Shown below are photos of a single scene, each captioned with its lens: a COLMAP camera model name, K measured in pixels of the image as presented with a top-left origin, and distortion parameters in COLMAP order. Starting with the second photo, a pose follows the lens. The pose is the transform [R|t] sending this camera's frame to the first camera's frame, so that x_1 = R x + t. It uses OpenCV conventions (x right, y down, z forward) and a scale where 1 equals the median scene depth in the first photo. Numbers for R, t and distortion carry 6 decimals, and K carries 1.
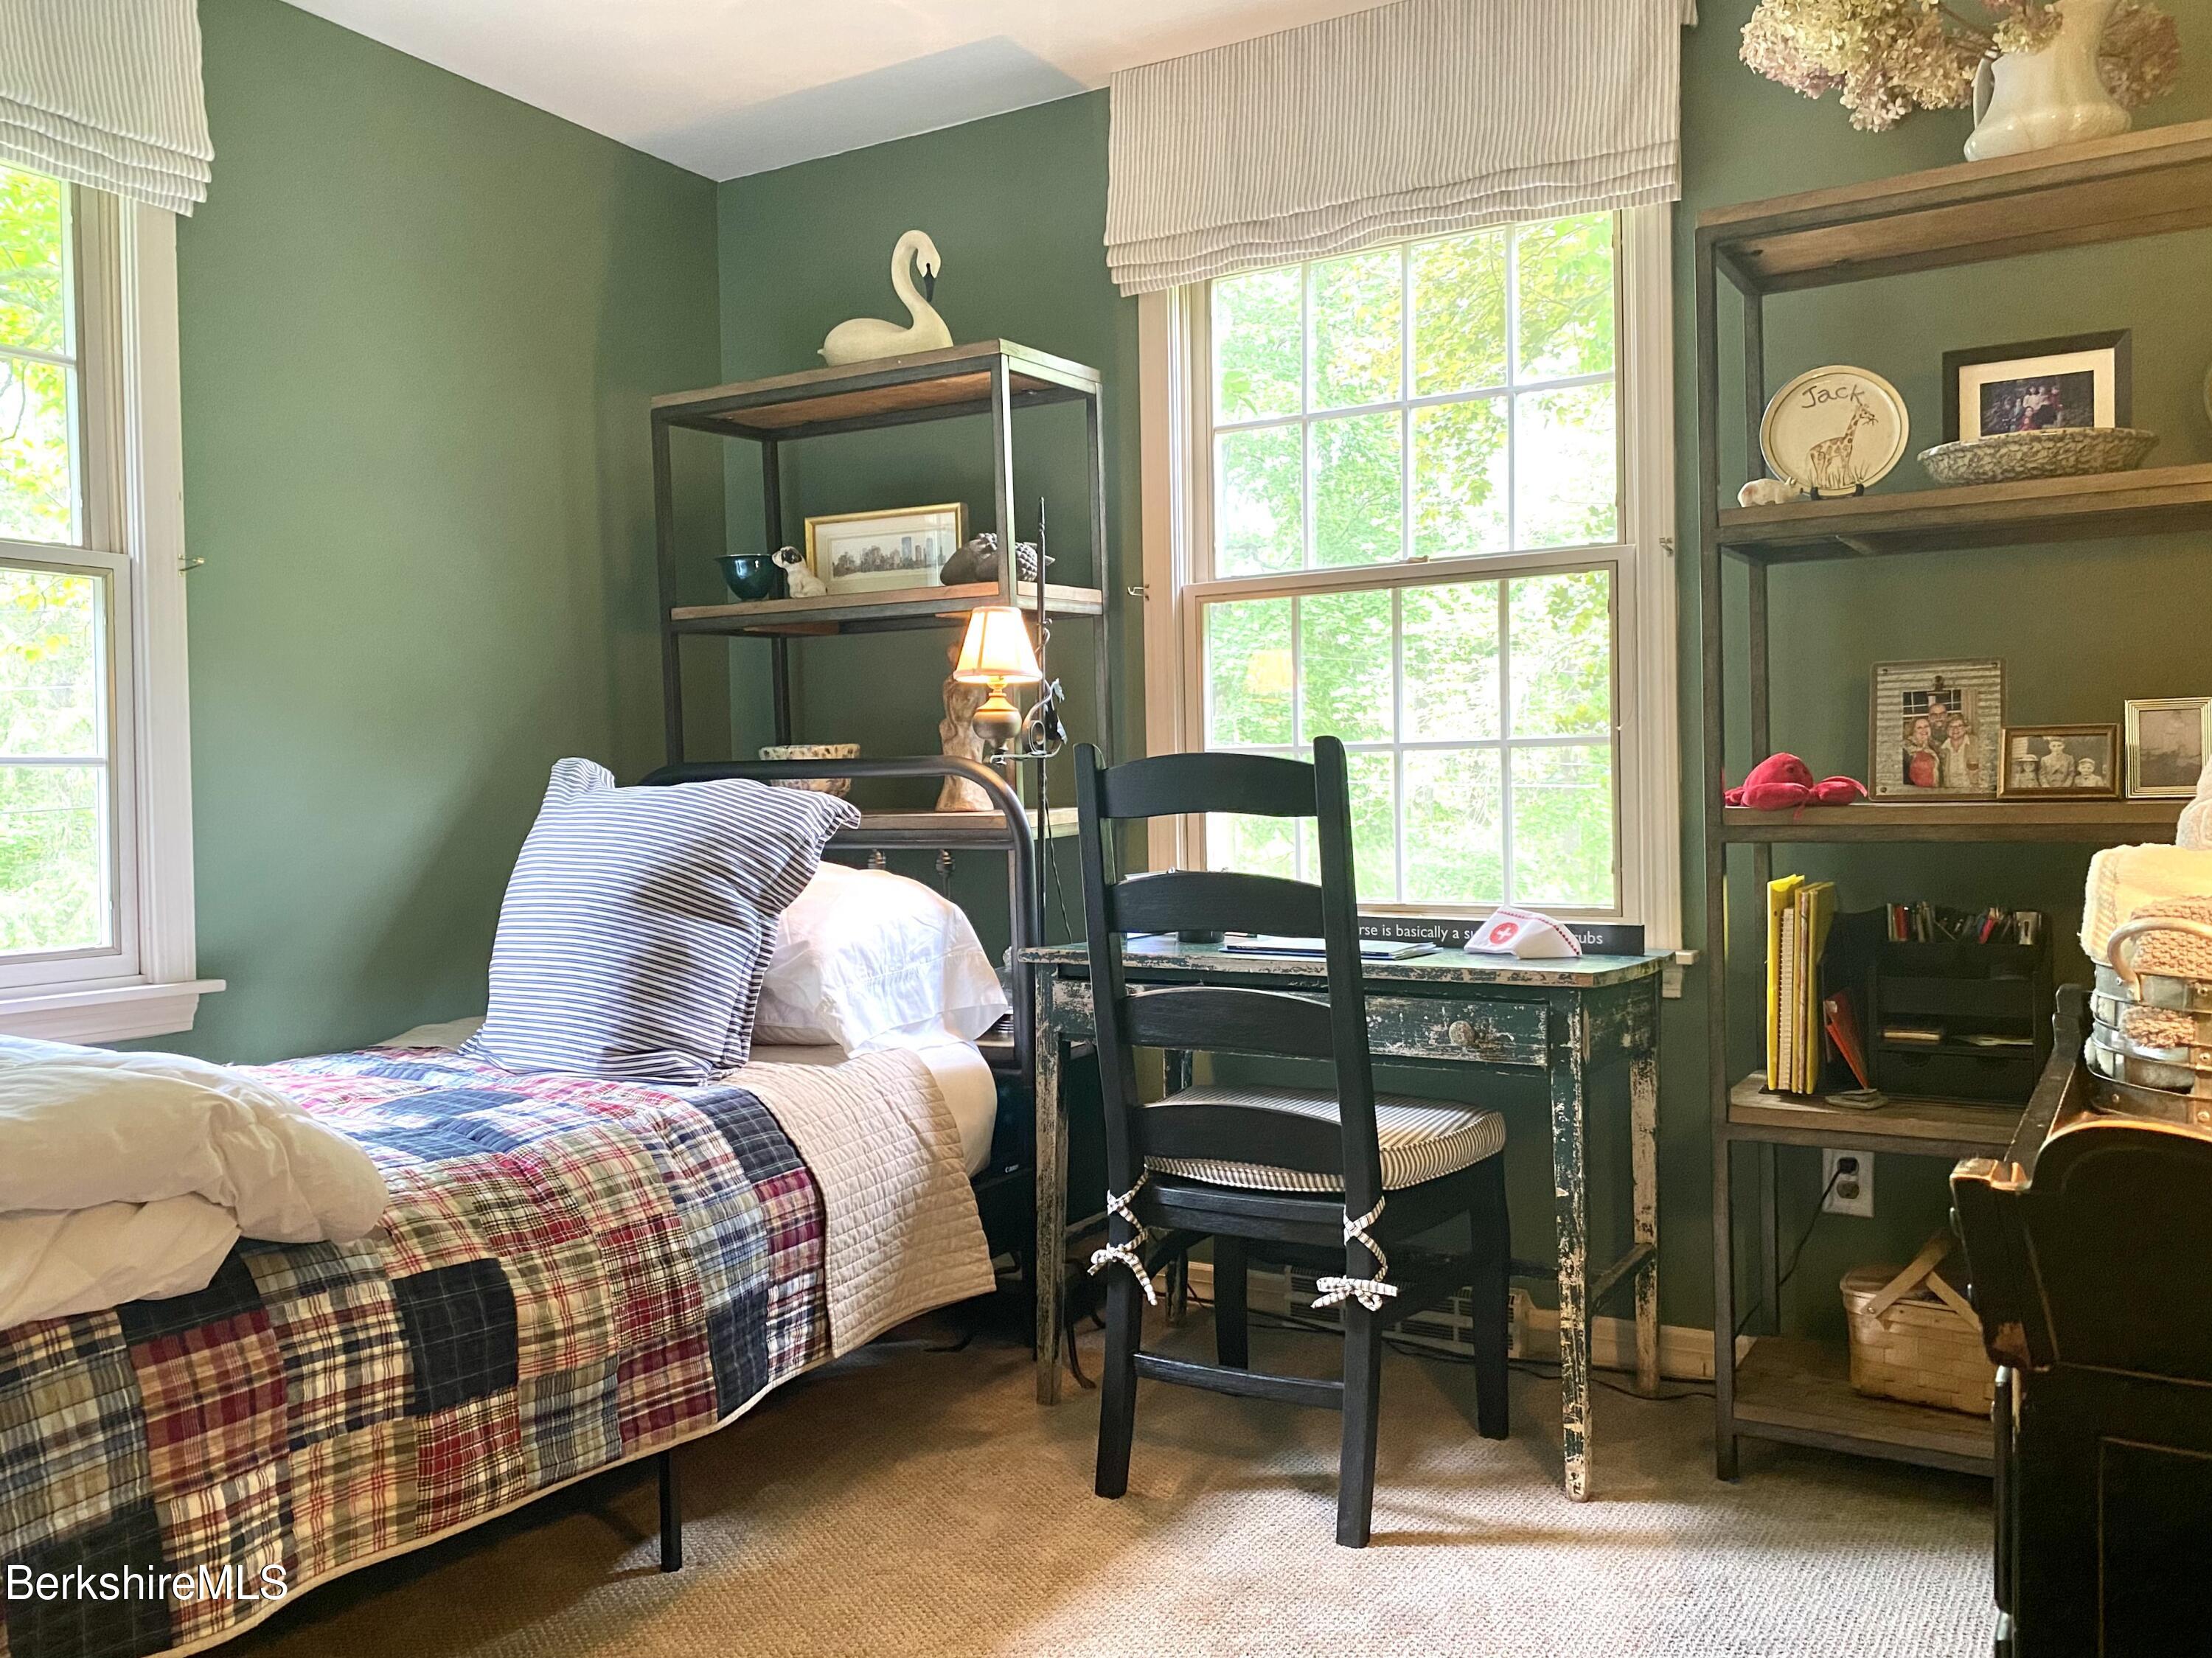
lens RADIAL K [[1707.0, 0, 1117.0], [0, 1707.0, 824.1], [0, 0, 1]] dist [0.031656, -0.006820]
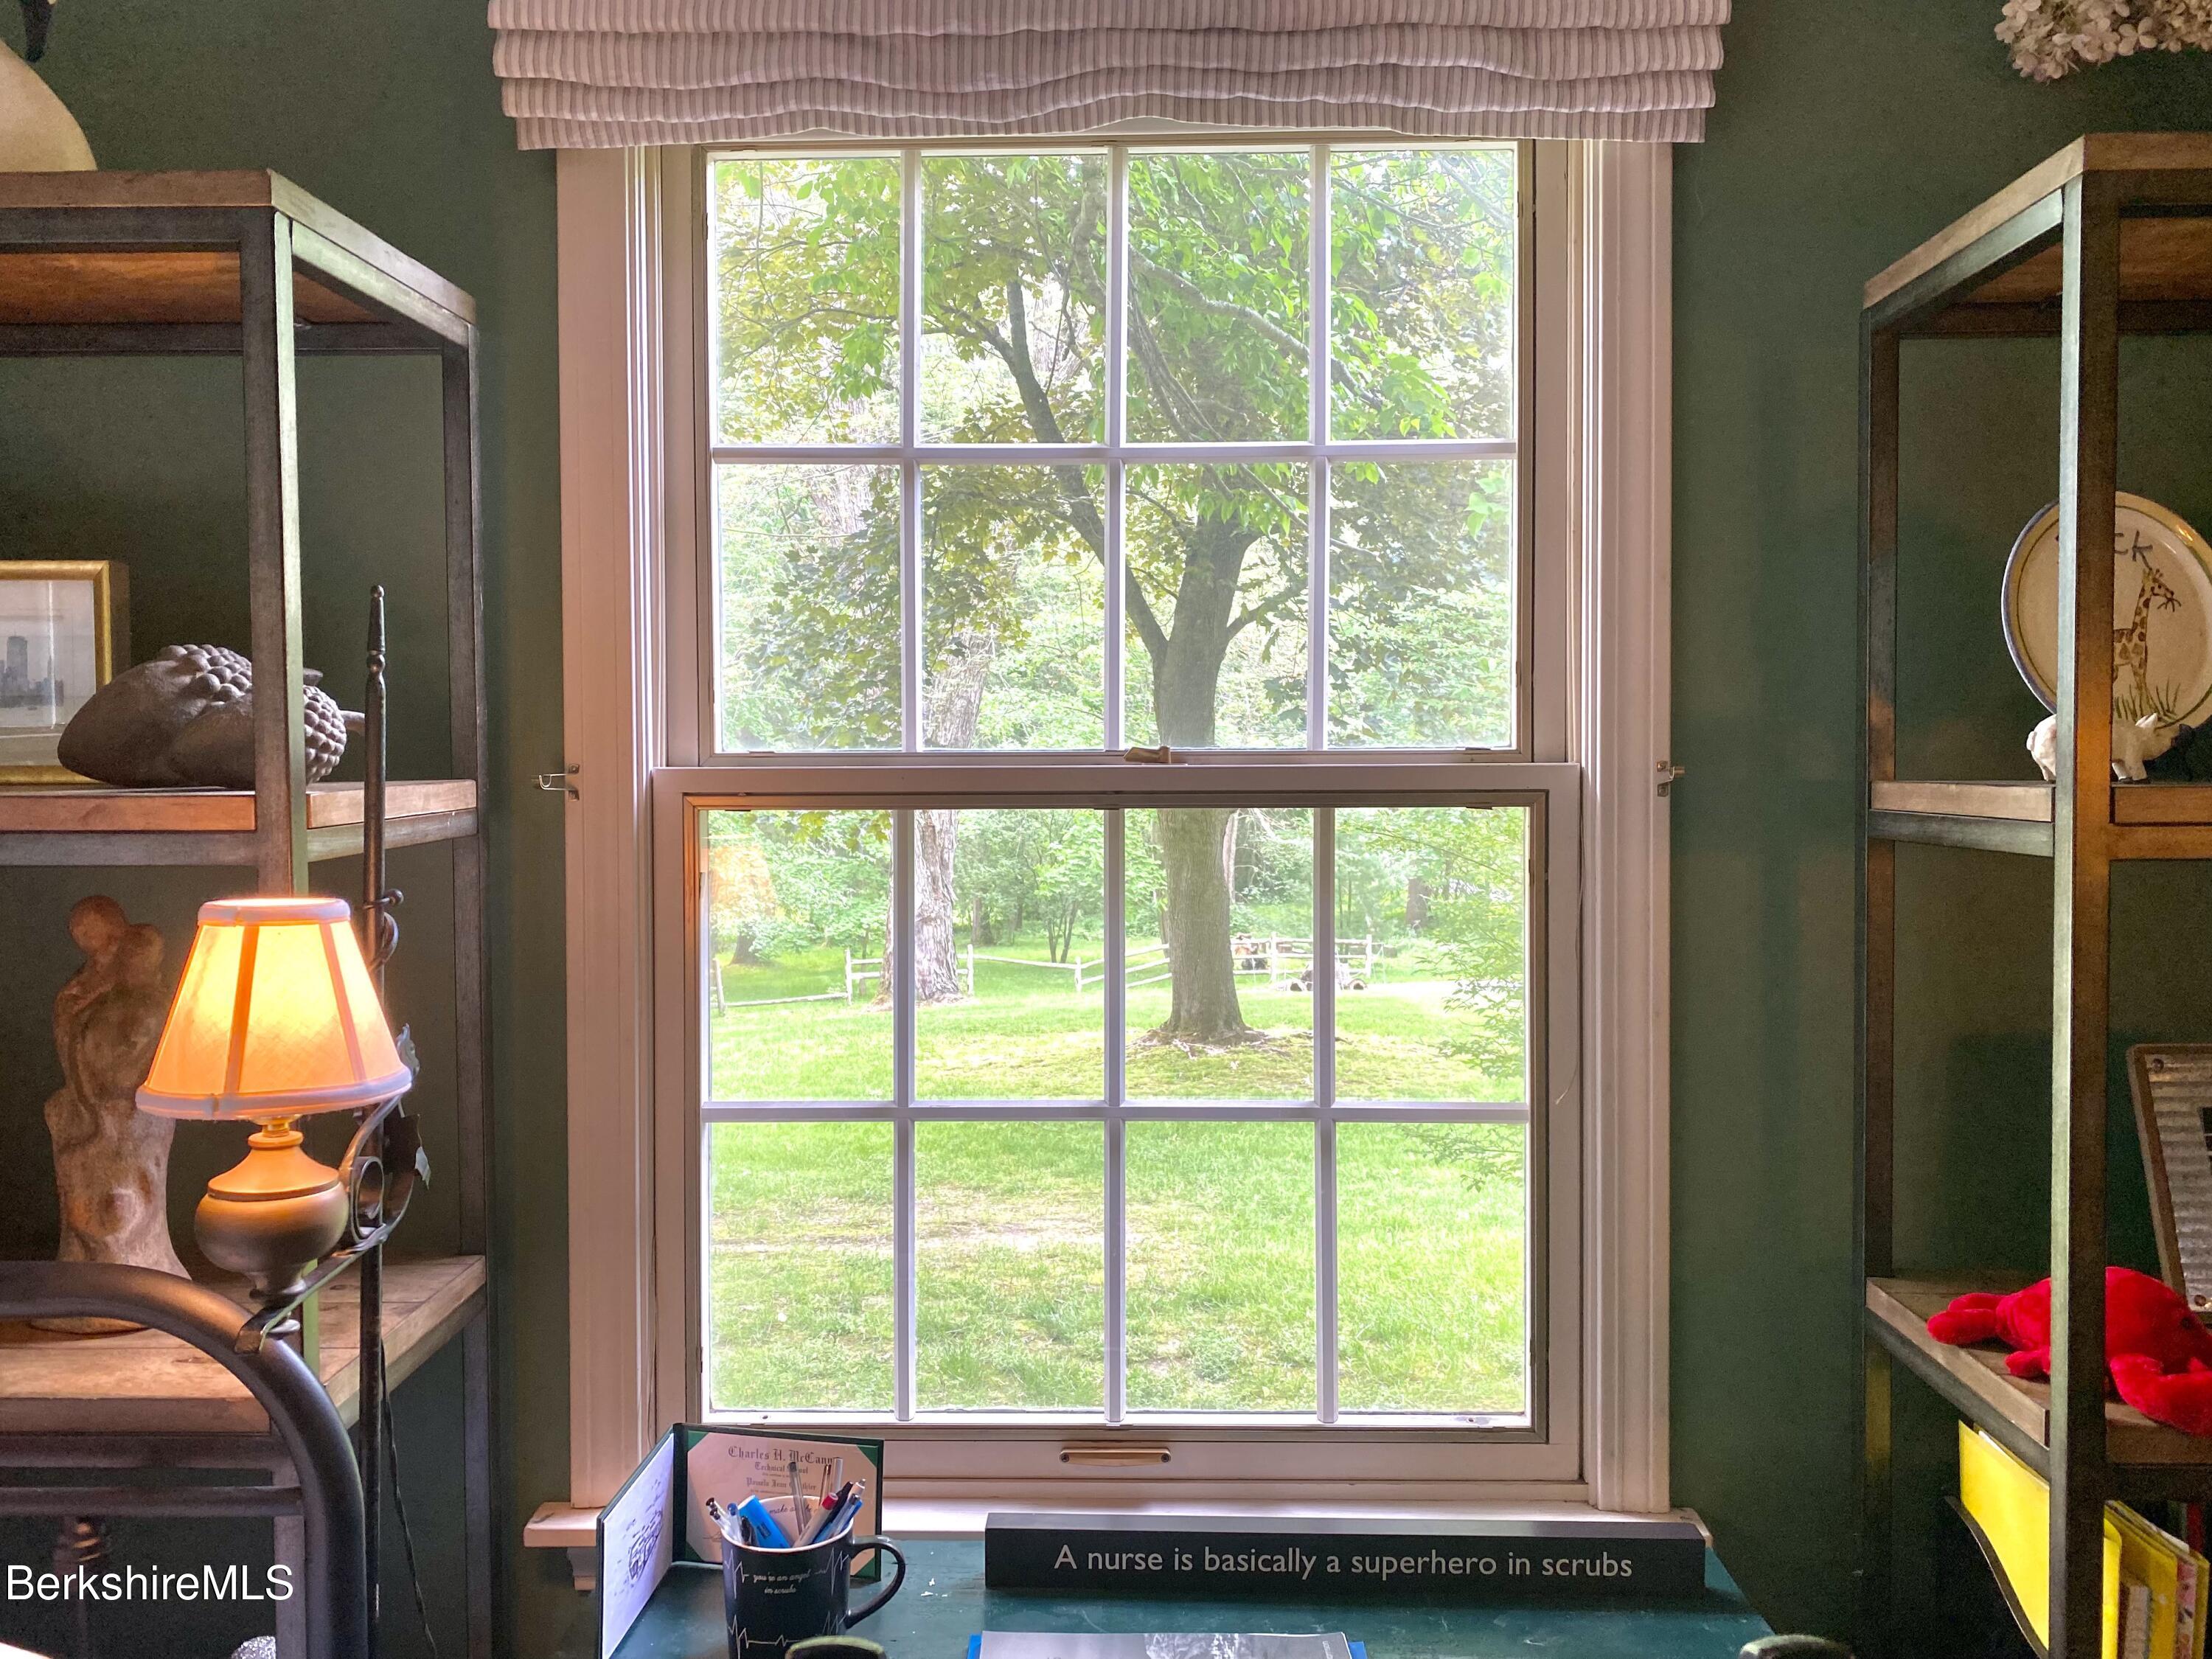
lens RADIAL K [[1707.1, 0, 1094.2], [0, 1707.1, 813.6], [0, 0, 1]] dist [0.031656, -0.006820]
pose [[0.880048, 0.007650, 0.474824, -0.085360], [-0.000252, 0.999878, -0.015642, -0.128701], [-0.474885, 0.013646, 0.879942, 0.552646]]
